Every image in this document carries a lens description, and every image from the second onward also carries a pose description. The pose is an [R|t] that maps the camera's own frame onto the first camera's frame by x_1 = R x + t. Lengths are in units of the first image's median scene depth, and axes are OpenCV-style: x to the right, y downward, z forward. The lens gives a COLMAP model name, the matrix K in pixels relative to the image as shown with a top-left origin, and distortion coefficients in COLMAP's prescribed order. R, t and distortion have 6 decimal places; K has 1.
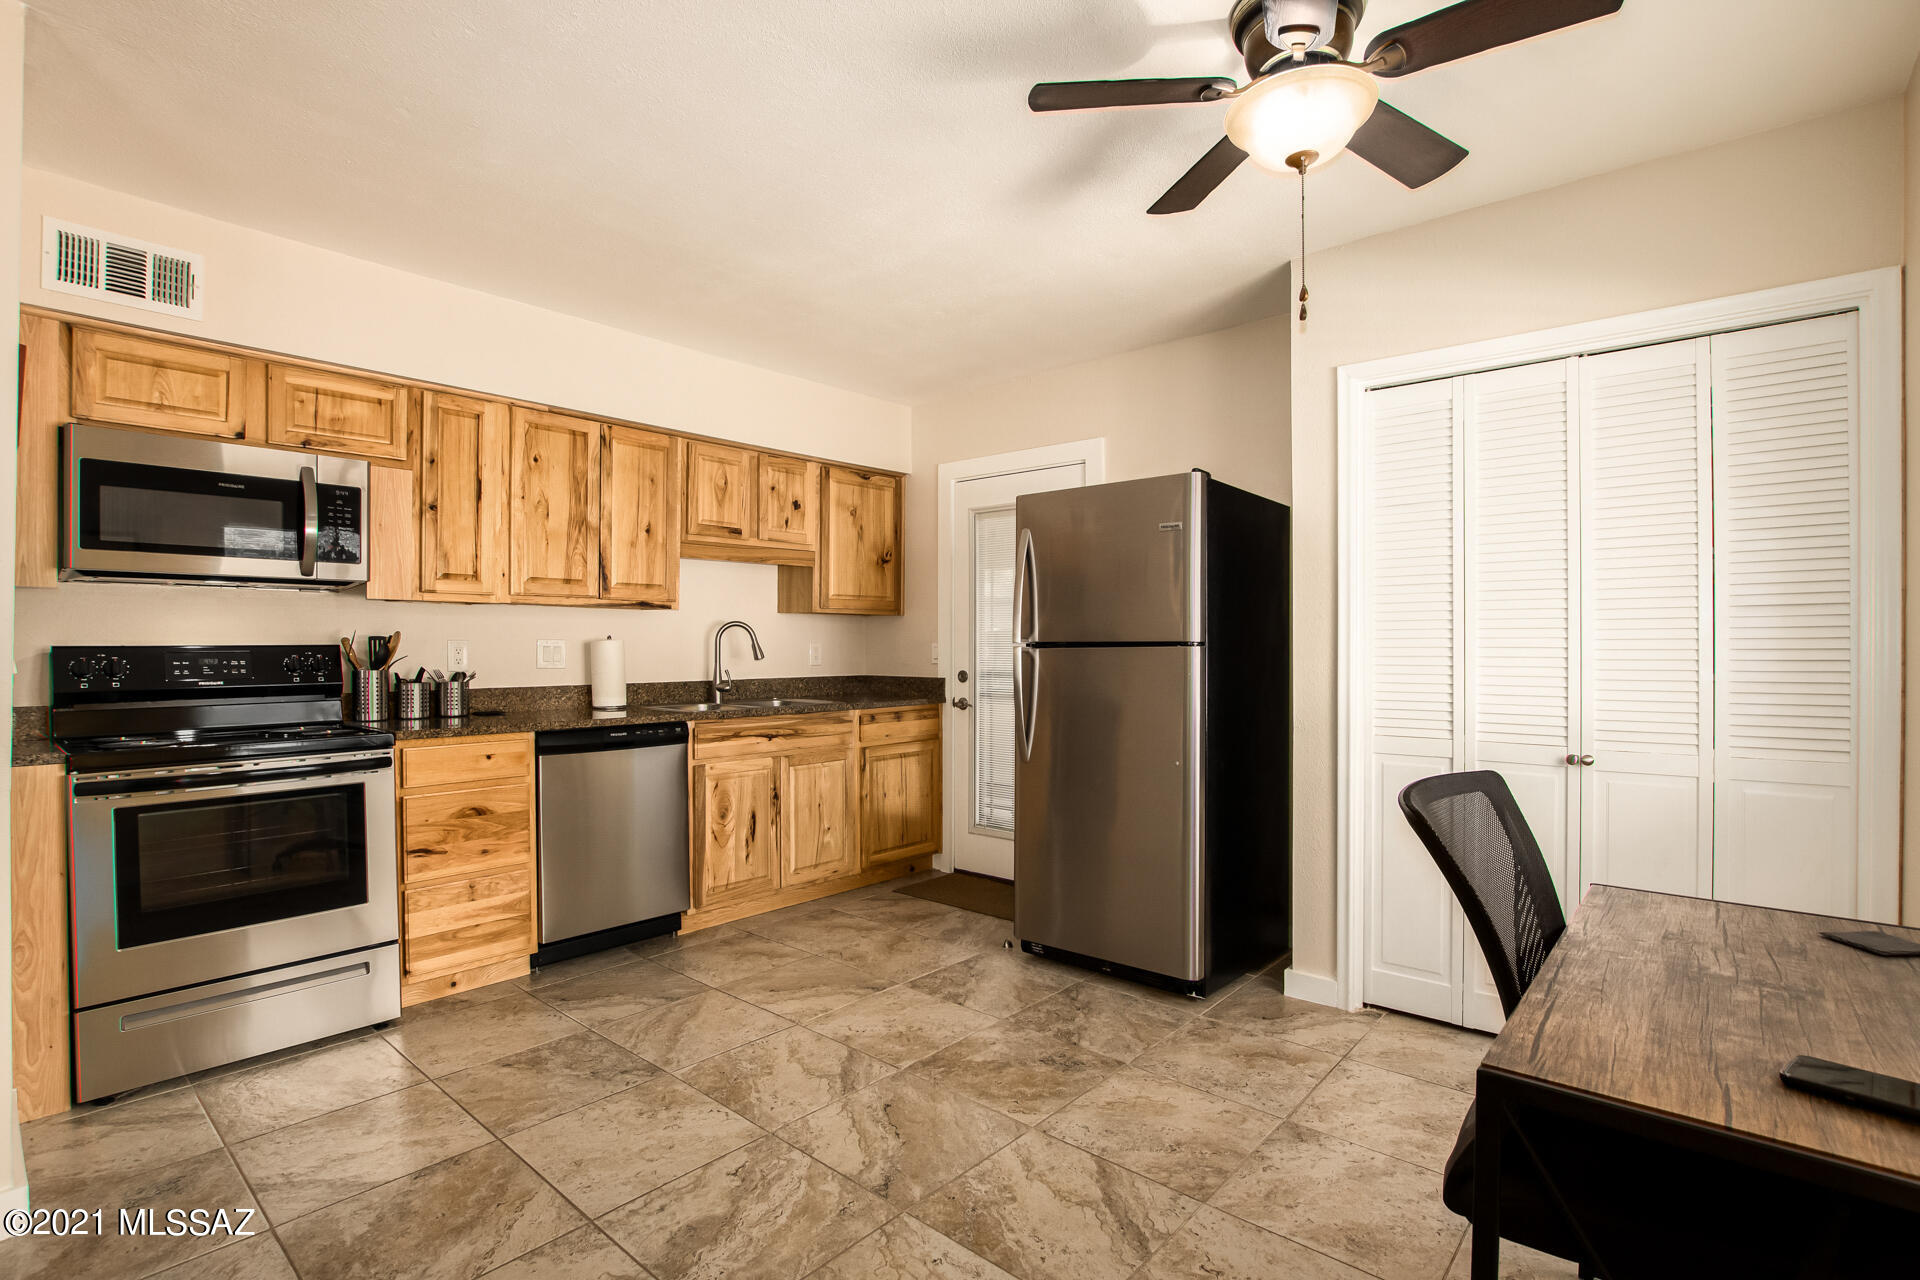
lens RADIAL K [[908.3, 0, 957.8], [0, 908.3, 644.1], [0, 0, 1]] dist [-0.027435, 0.000132]
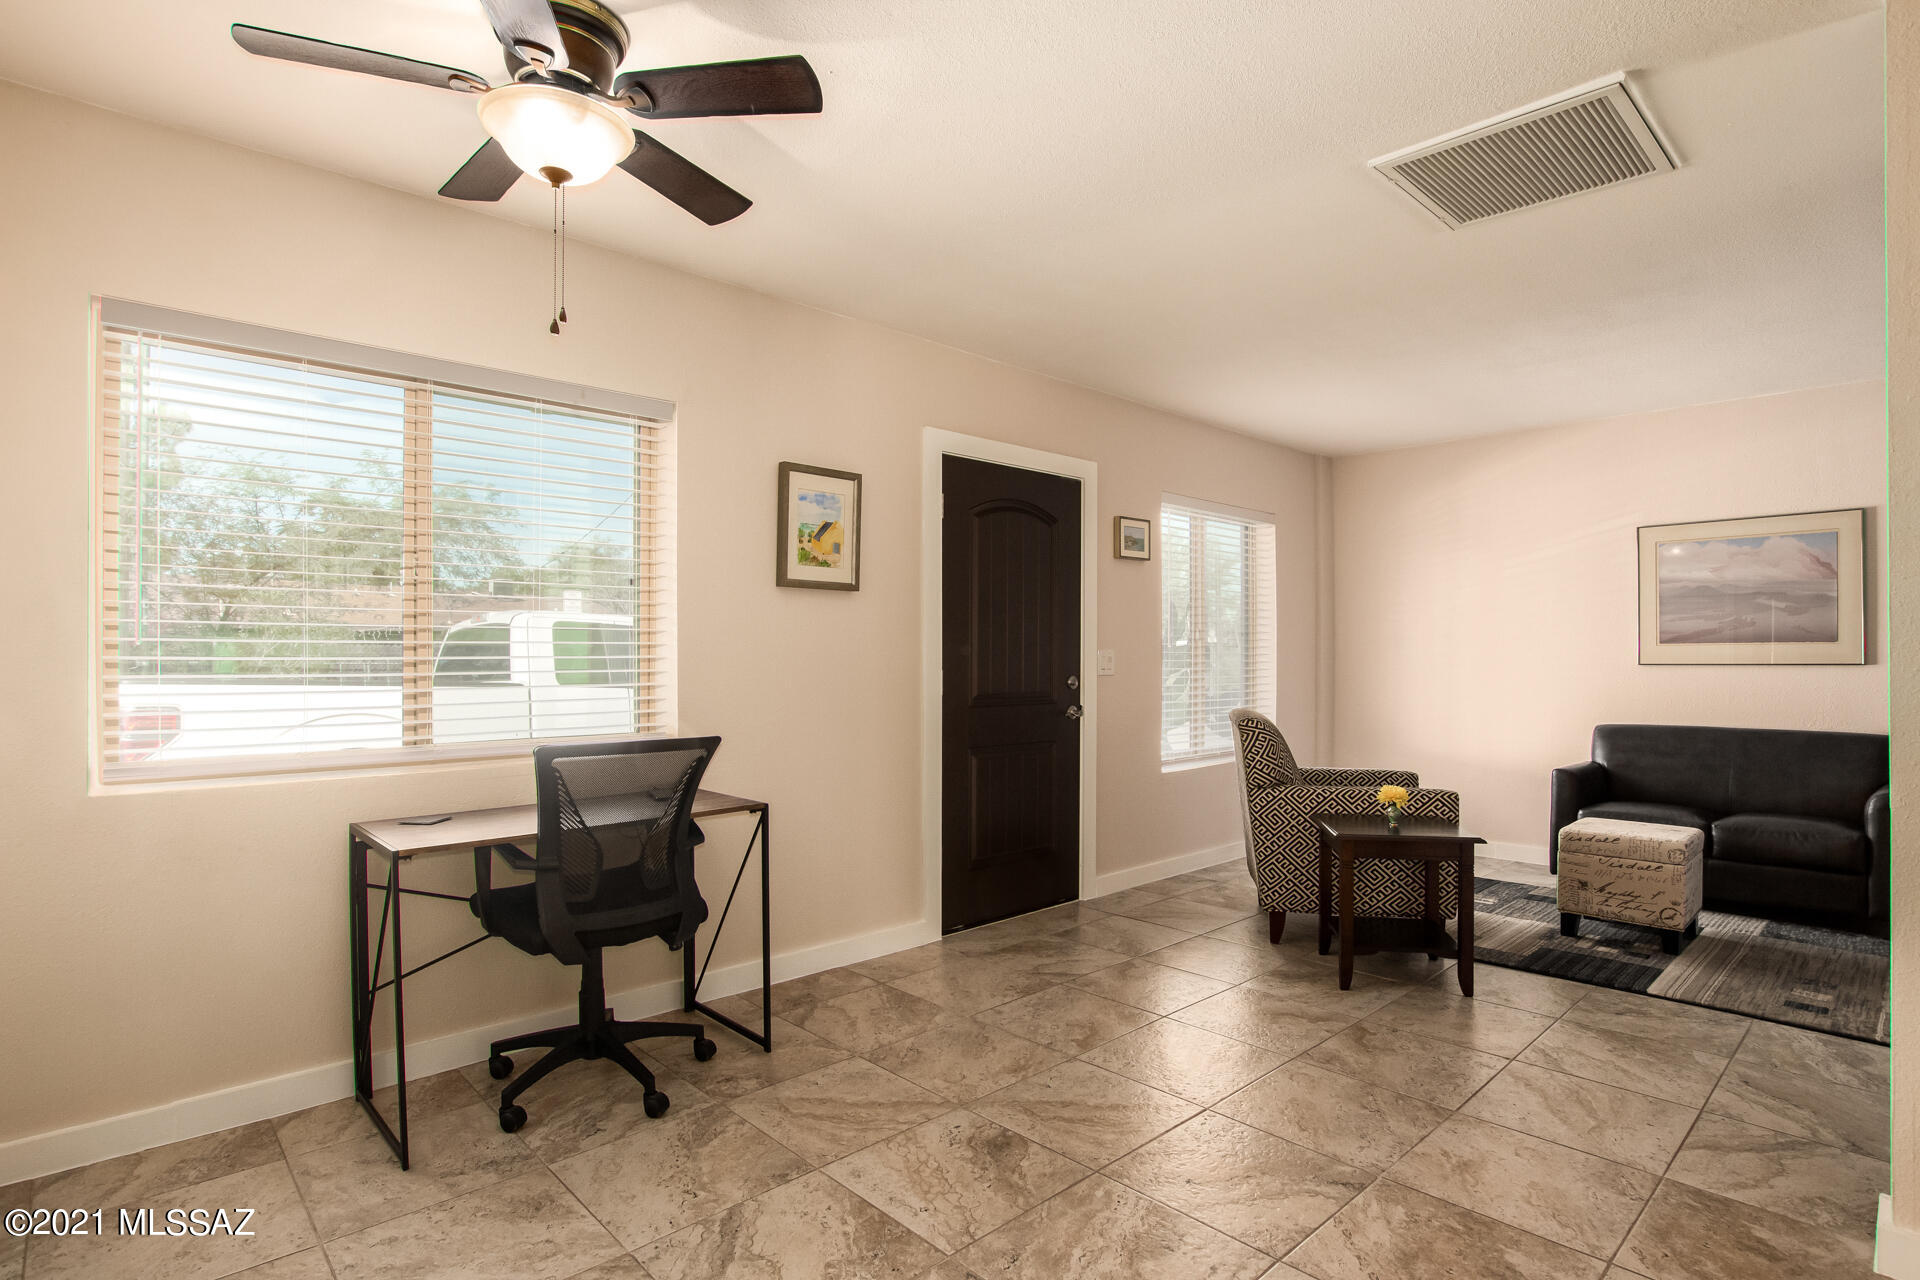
lens RADIAL K [[976.9, 0, 960.4], [0, 976.9, 660.7], [0, 0, 1]] dist [-0.017939, -0.000935]
pose [[-0.994667, -0.001082, 0.103132, -0.181919], [-0.000332, 0.999973, 0.007281, 0.001710], [-0.103137, 0.007208, -0.994641, 2.084964]]
